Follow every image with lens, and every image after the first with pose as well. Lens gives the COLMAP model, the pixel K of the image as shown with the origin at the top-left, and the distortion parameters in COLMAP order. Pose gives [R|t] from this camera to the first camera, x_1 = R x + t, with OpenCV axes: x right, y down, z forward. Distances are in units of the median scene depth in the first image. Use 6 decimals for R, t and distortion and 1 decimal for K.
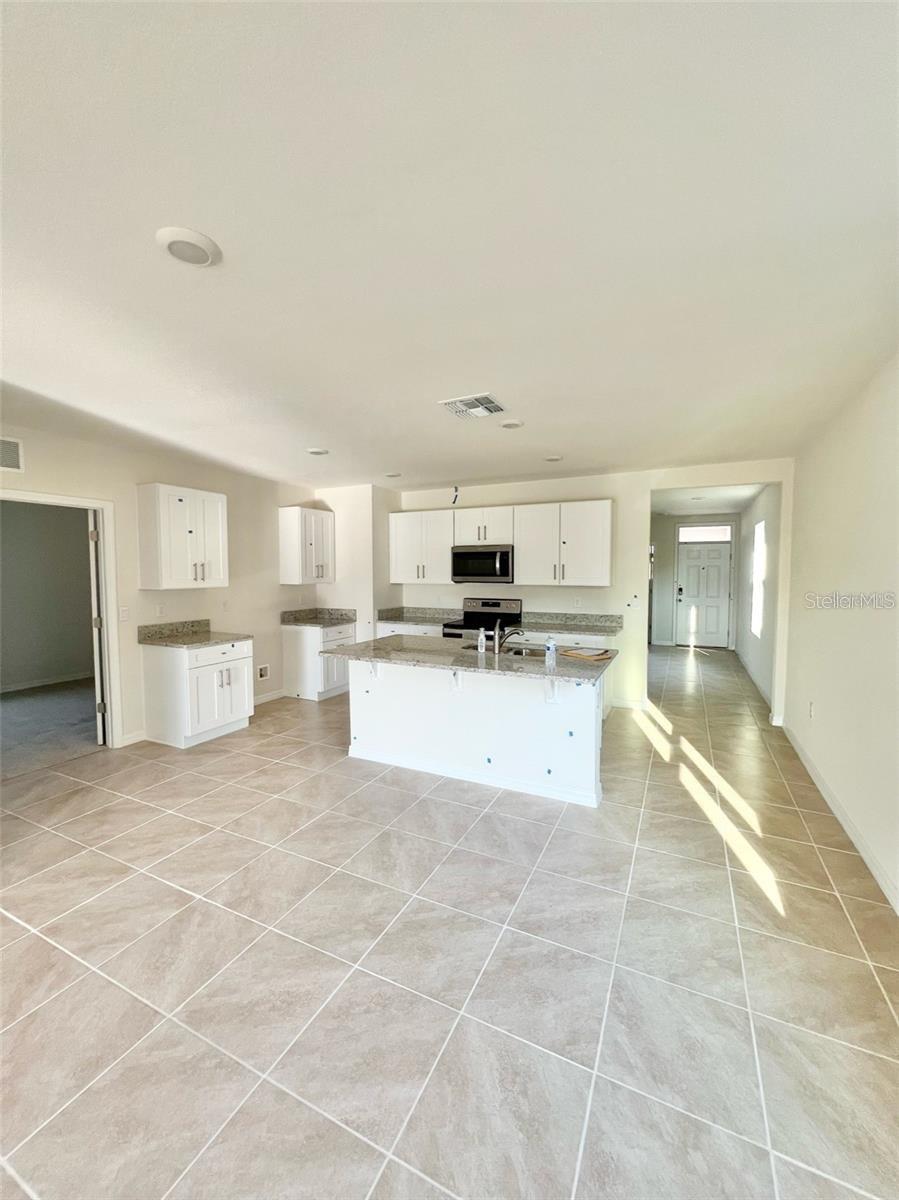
lens RADIAL K [[482.8, 0, 456.0], [0, 482.8, 600.1], [0, 0, 1]] dist [-0.003122, 0.000219]
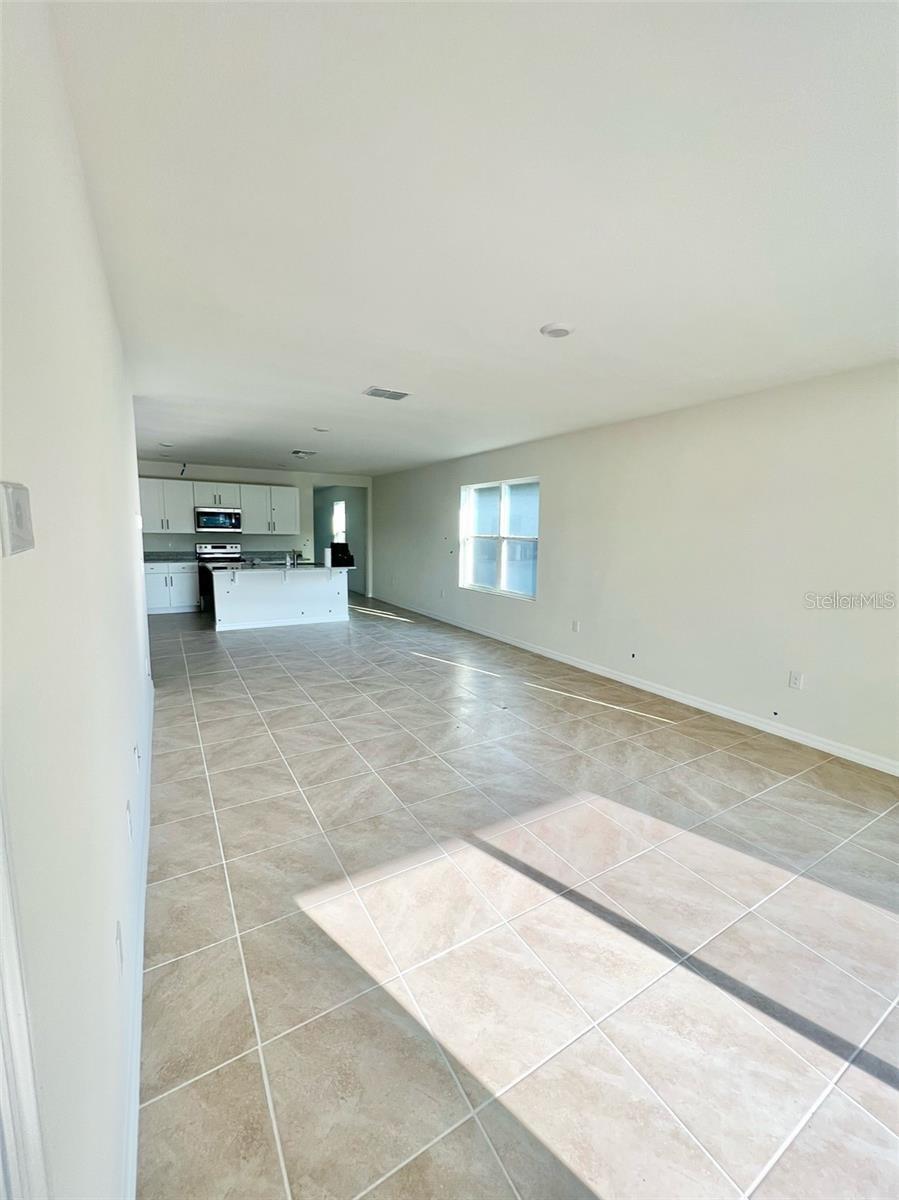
lens RADIAL K [[482.8, 0, 449.2], [0, 482.8, 601.6], [0, 0, 1]] dist [-0.003122, 0.000219]
pose [[0.553626, -0.109192, 0.825576, -0.801528], [0.029168, 0.993301, 0.111816, 0.031092], [-0.832254, -0.037824, 0.553102, -0.451281]]
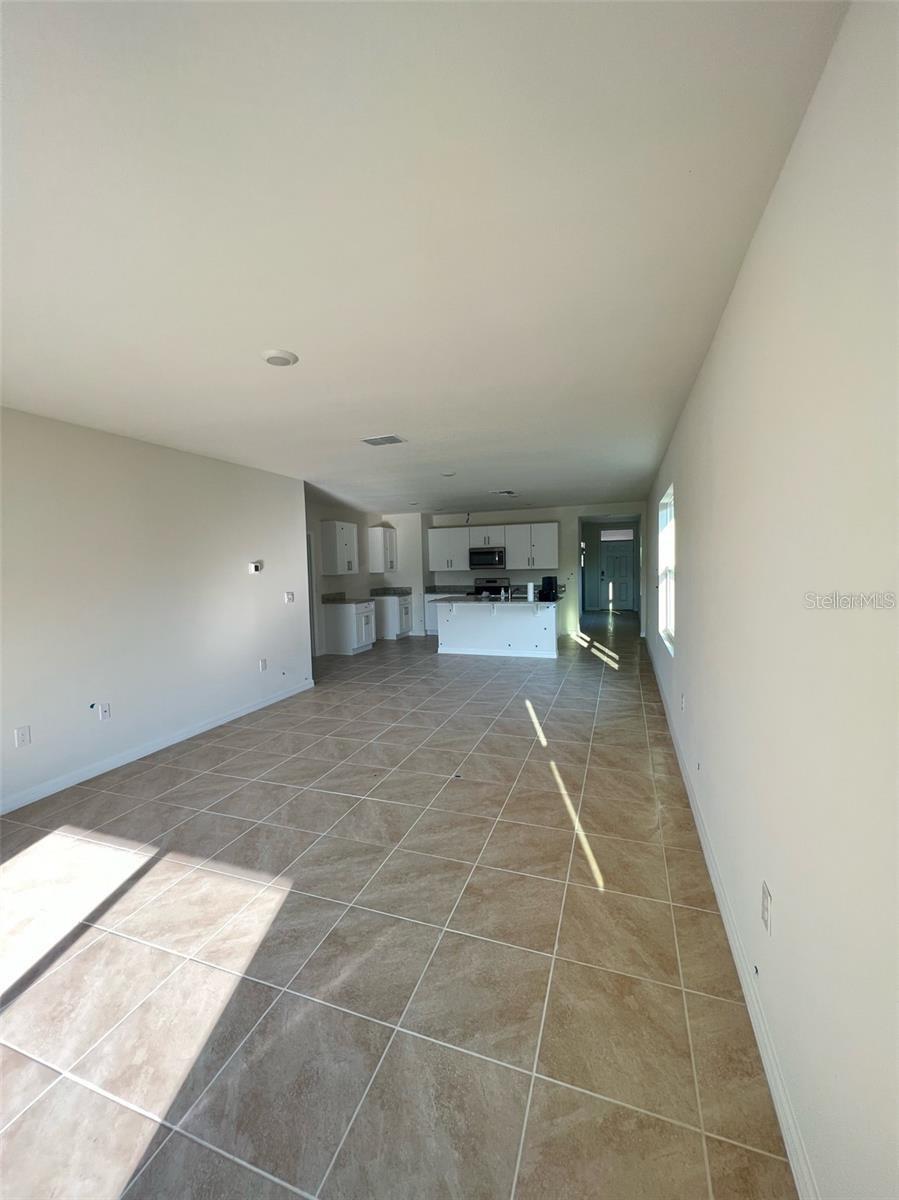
lens RADIAL K [[482.8, 0, 449.2], [0, 482.8, 596.5], [0, 0, 1]] dist [-0.003122, 0.000219]
pose [[0.995046, -0.028417, 0.095270, -0.246208], [0.027679, 0.999576, 0.009056, 0.043226], [-0.095487, -0.006374, 0.995410, -0.716847]]
